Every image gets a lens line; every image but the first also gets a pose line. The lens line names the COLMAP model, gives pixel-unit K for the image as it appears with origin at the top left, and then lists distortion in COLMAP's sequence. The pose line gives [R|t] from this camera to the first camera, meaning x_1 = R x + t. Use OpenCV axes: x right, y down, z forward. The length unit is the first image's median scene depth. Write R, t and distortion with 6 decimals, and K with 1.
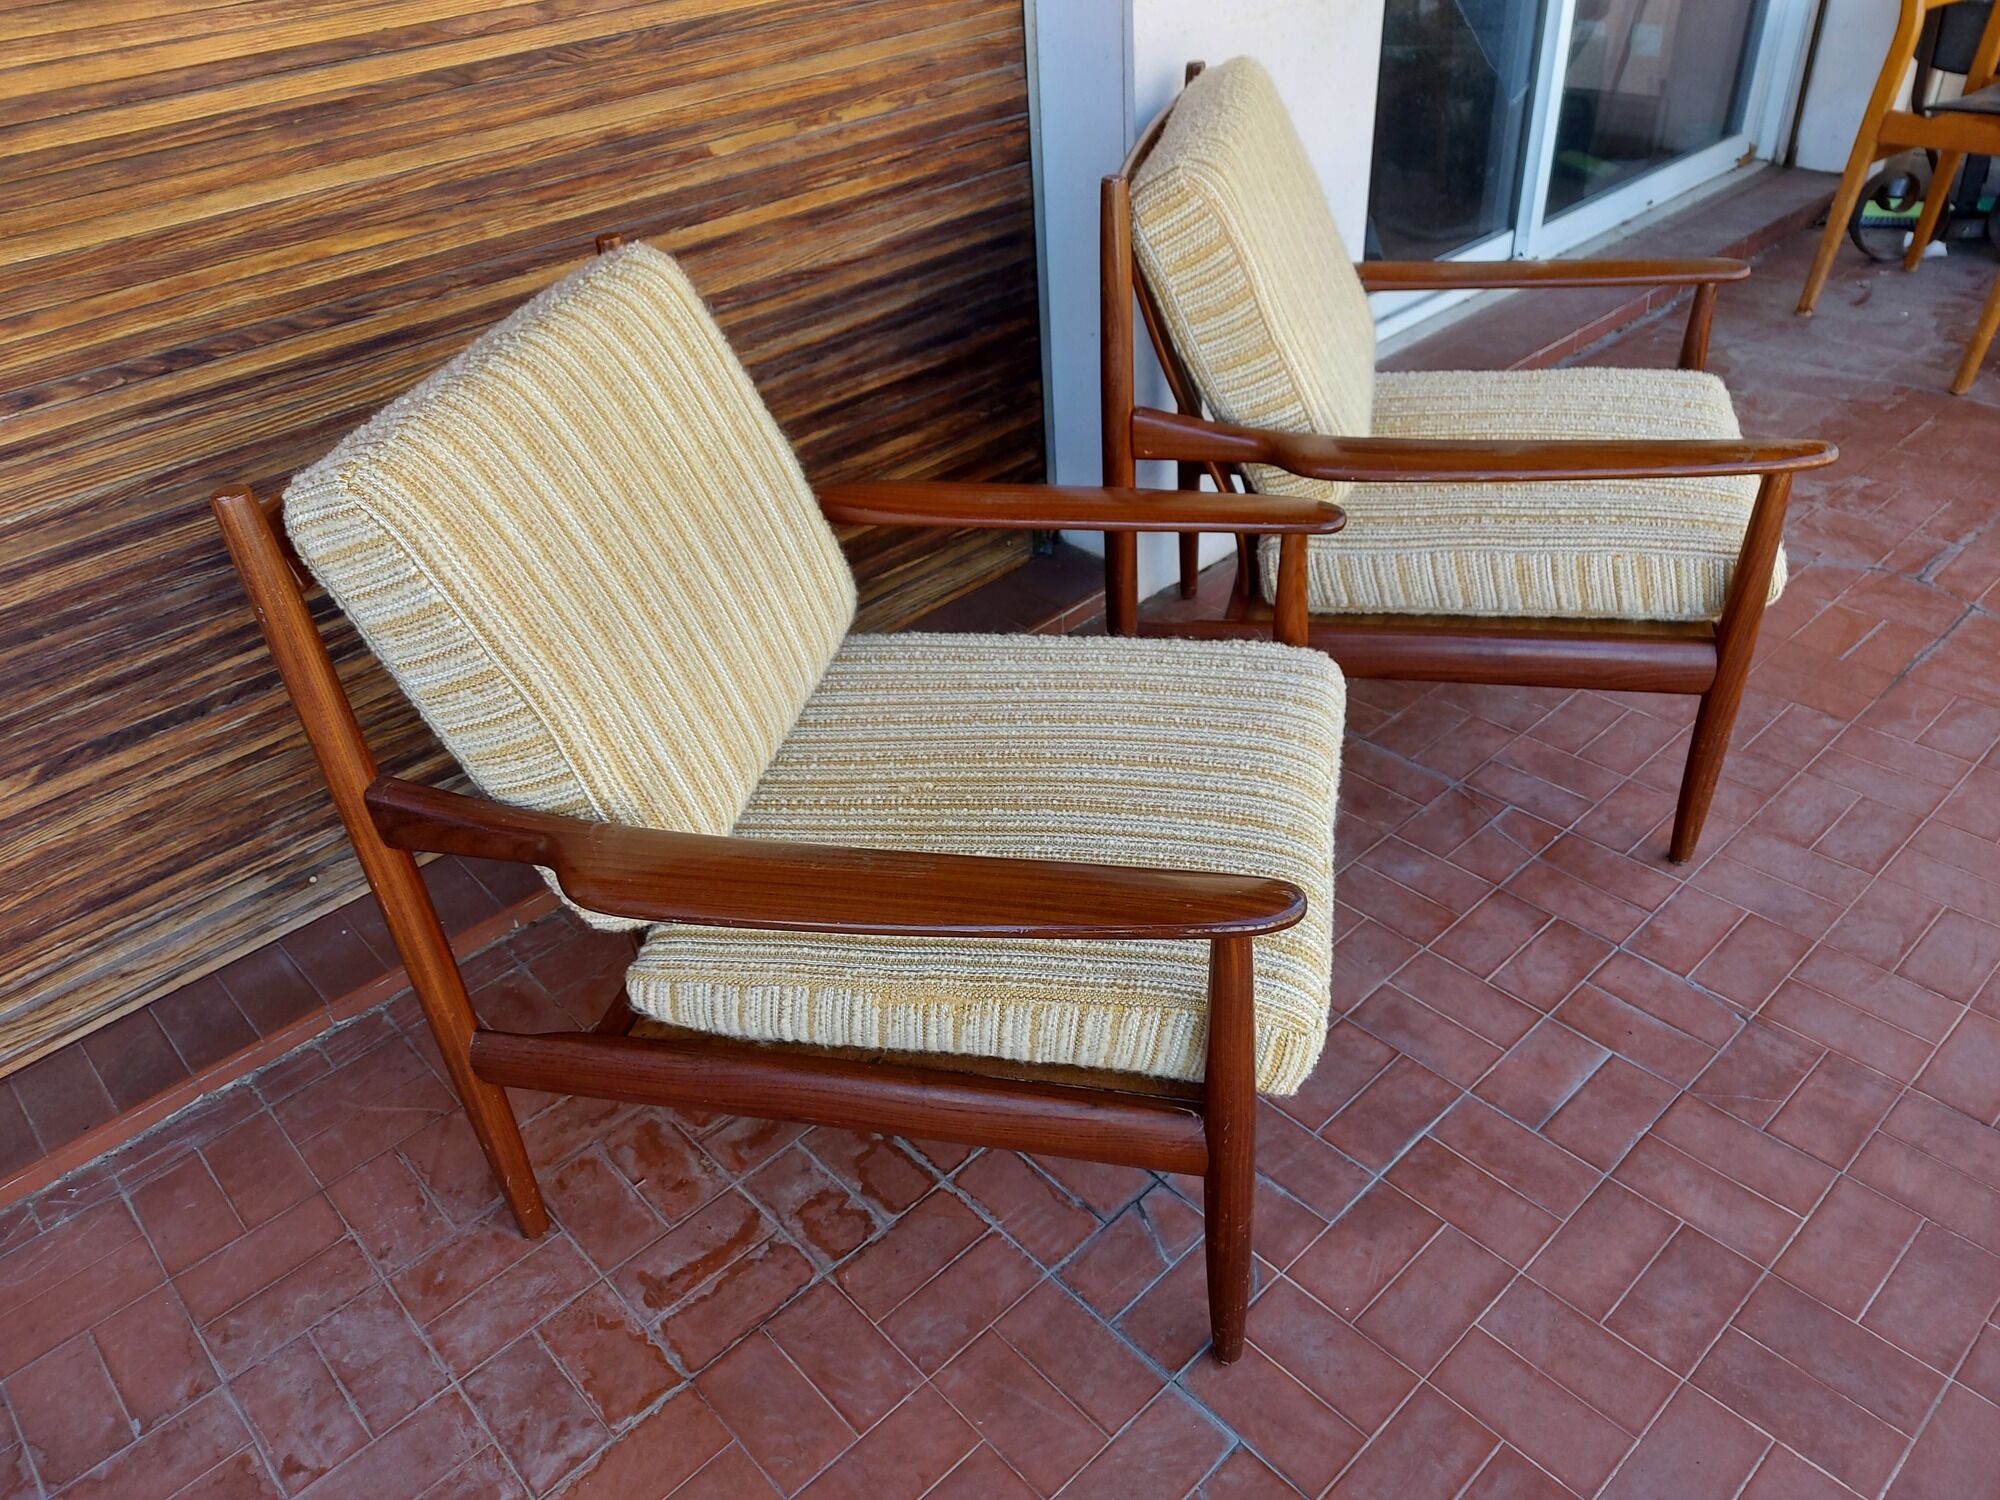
lens RADIAL K [[1489.2, 0, 984.3], [0, 1489.2, 780.2], [0, 0, 1]] dist [0.049863, -0.054951]
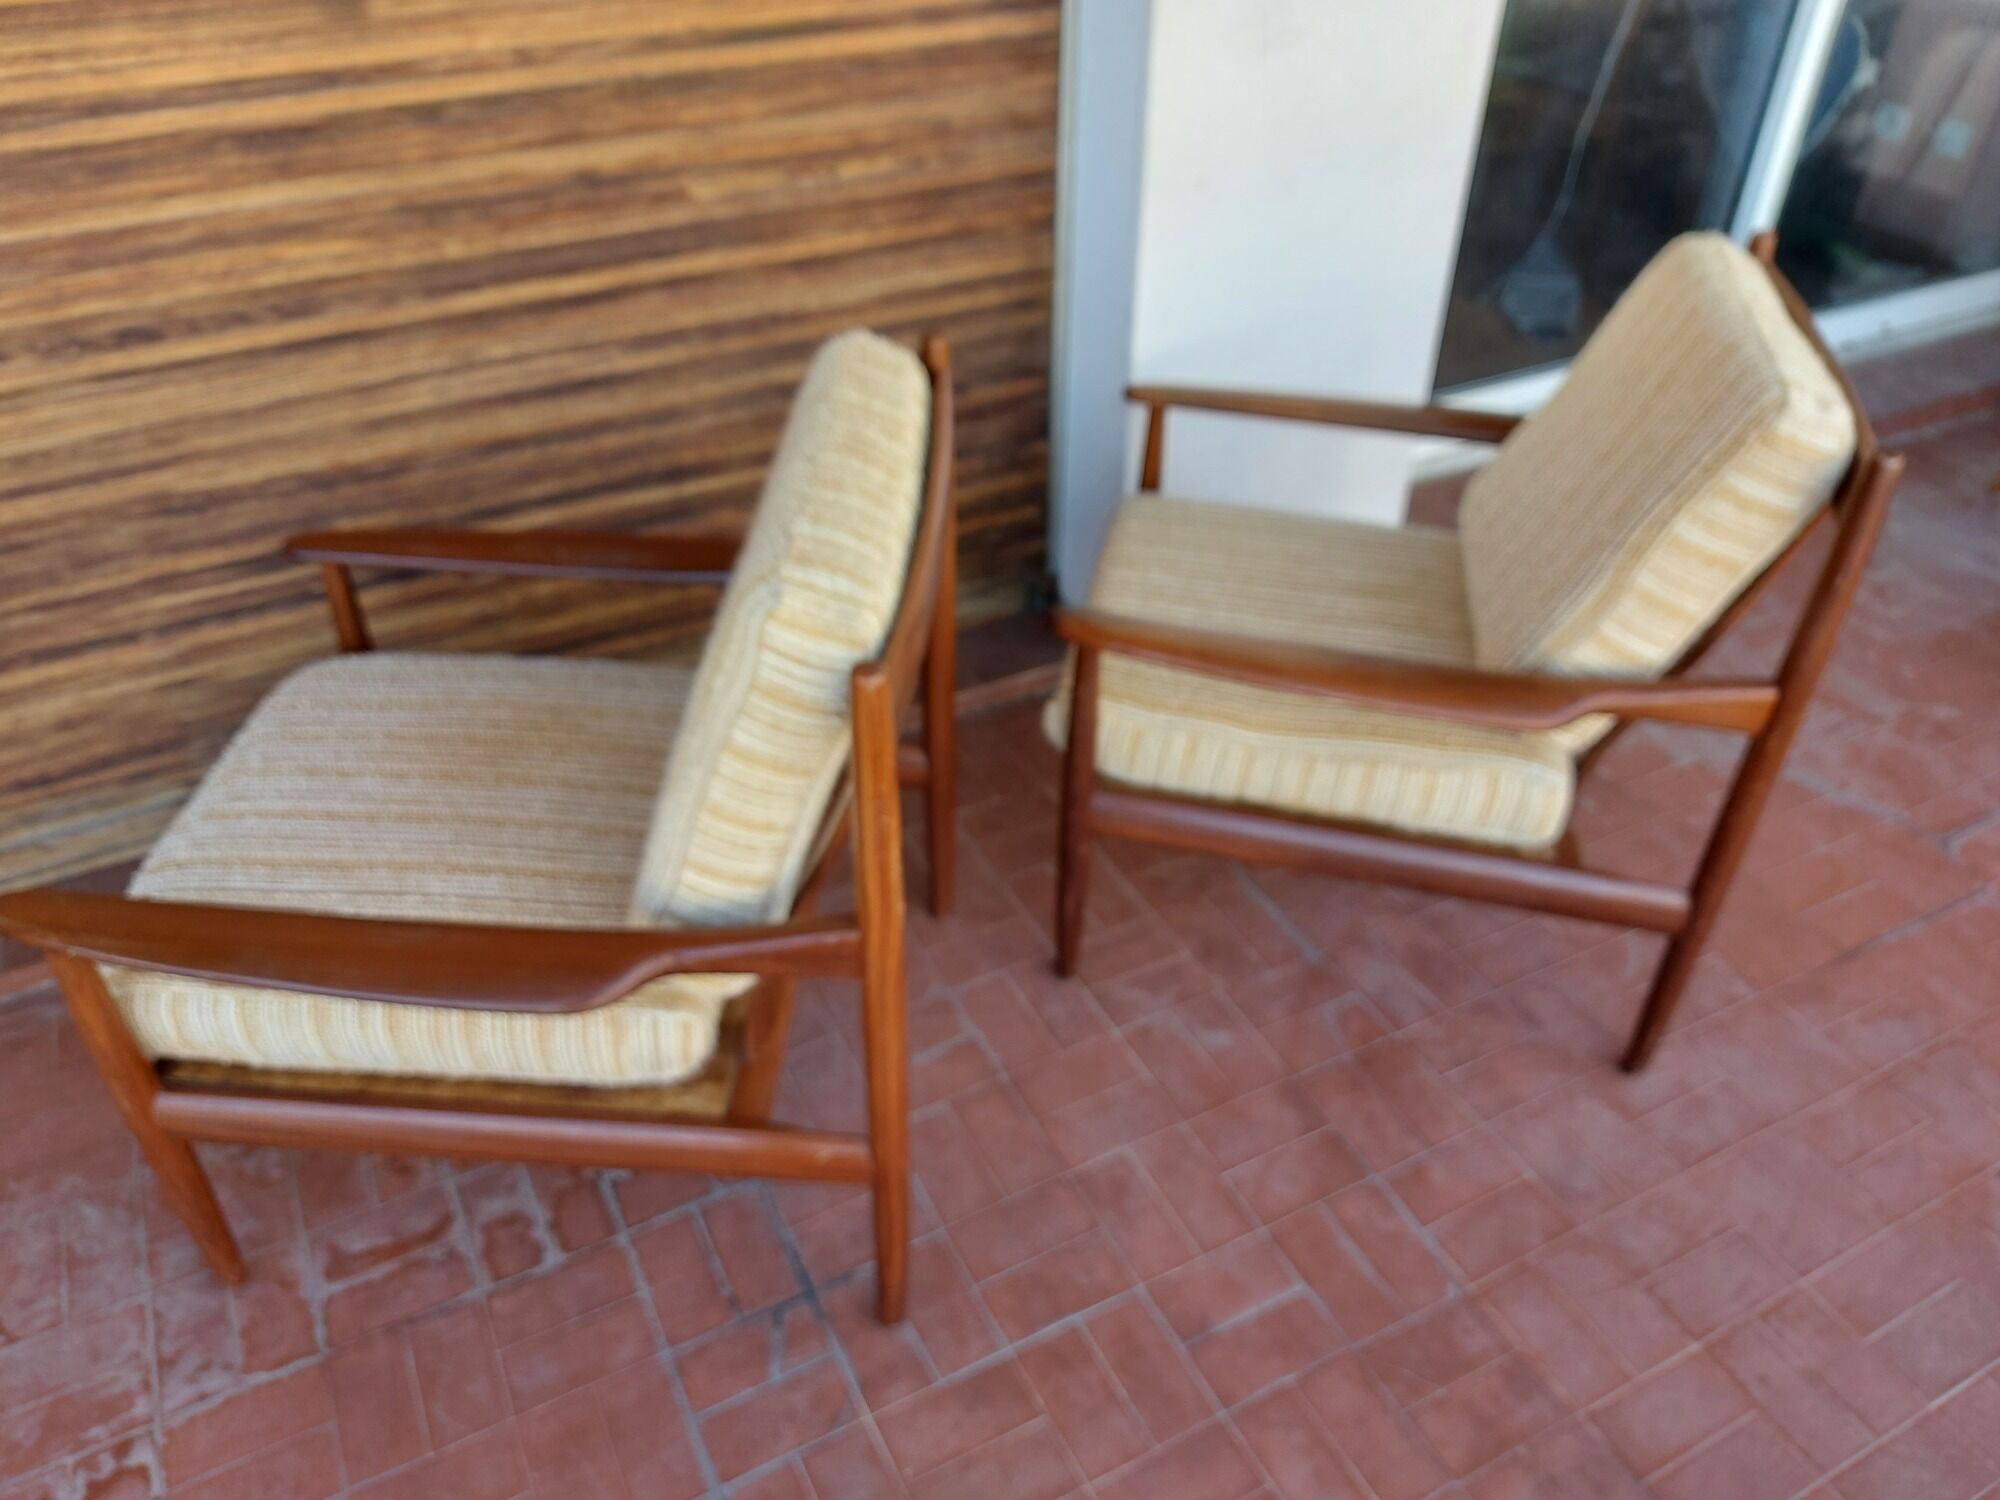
lens RADIAL K [[1489.2, 0, 971.7], [0, 1489.2, 765.4], [0, 0, 1]] dist [0.049863, -0.054951]
pose [[0.959328, 0.223048, -0.173028, 0.286277], [-0.212524, 0.974087, 0.077378, -0.169815], [0.185803, -0.037459, 0.981873, 0.013525]]
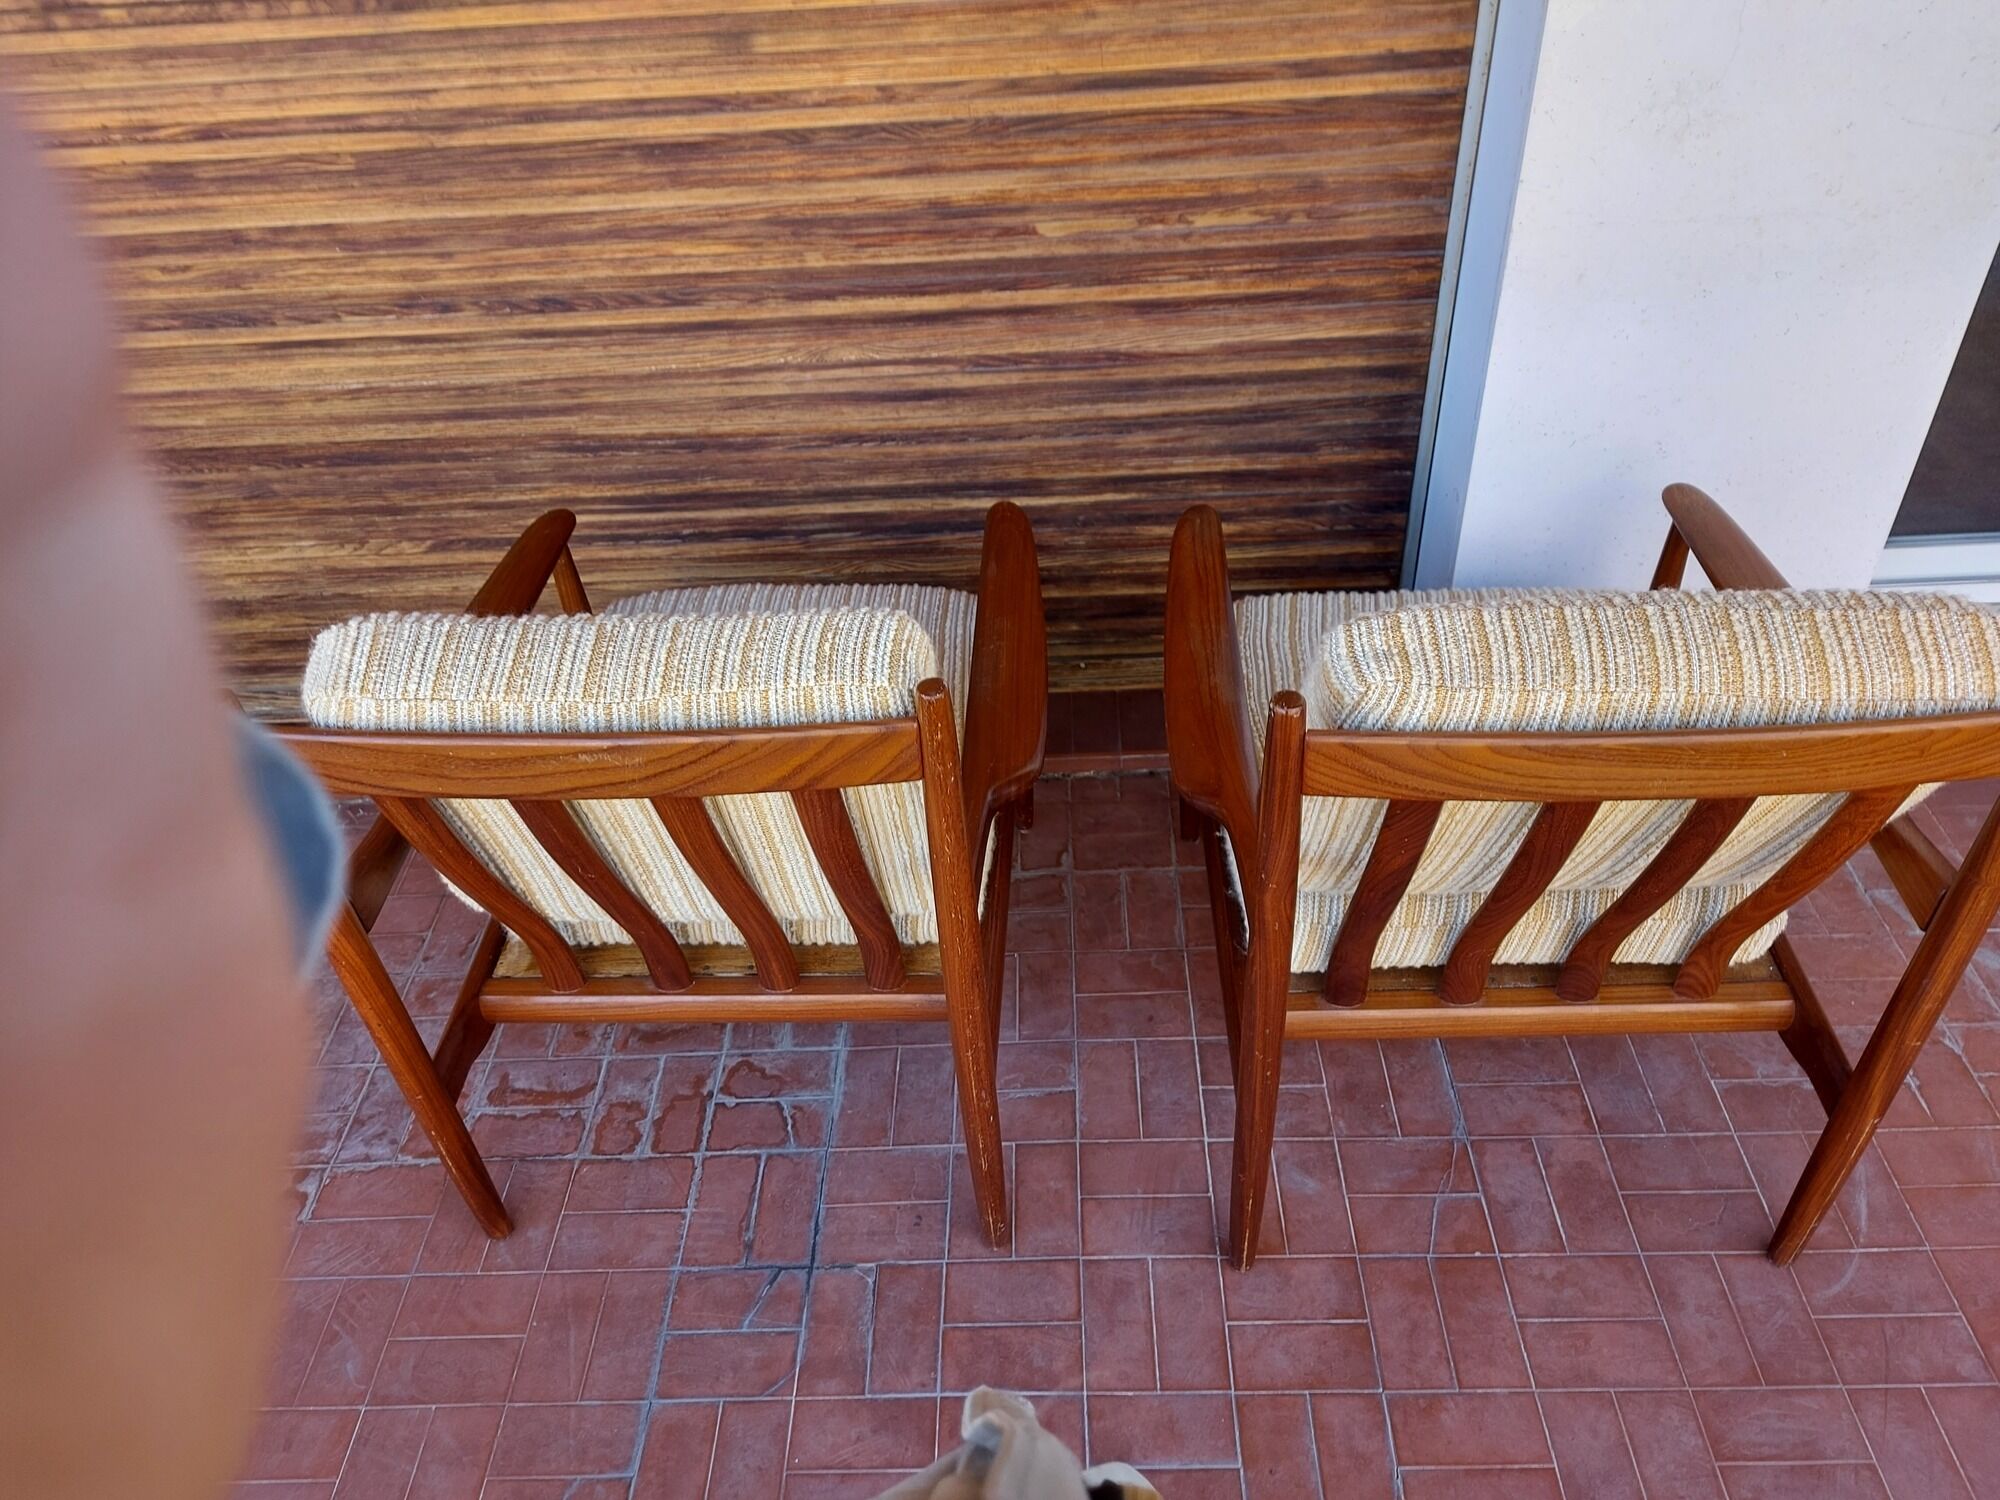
lens RADIAL K [[1489.2, 0, 977.5], [0, 1489.2, 774.9], [0, 0, 1]] dist [0.049863, -0.054951]
pose [[0.721168, 0.464502, -0.513959, 0.546788], [-0.390104, 0.885385, 0.252807, -0.352056], [0.572482, 0.018181, 0.819716, 0.121434]]
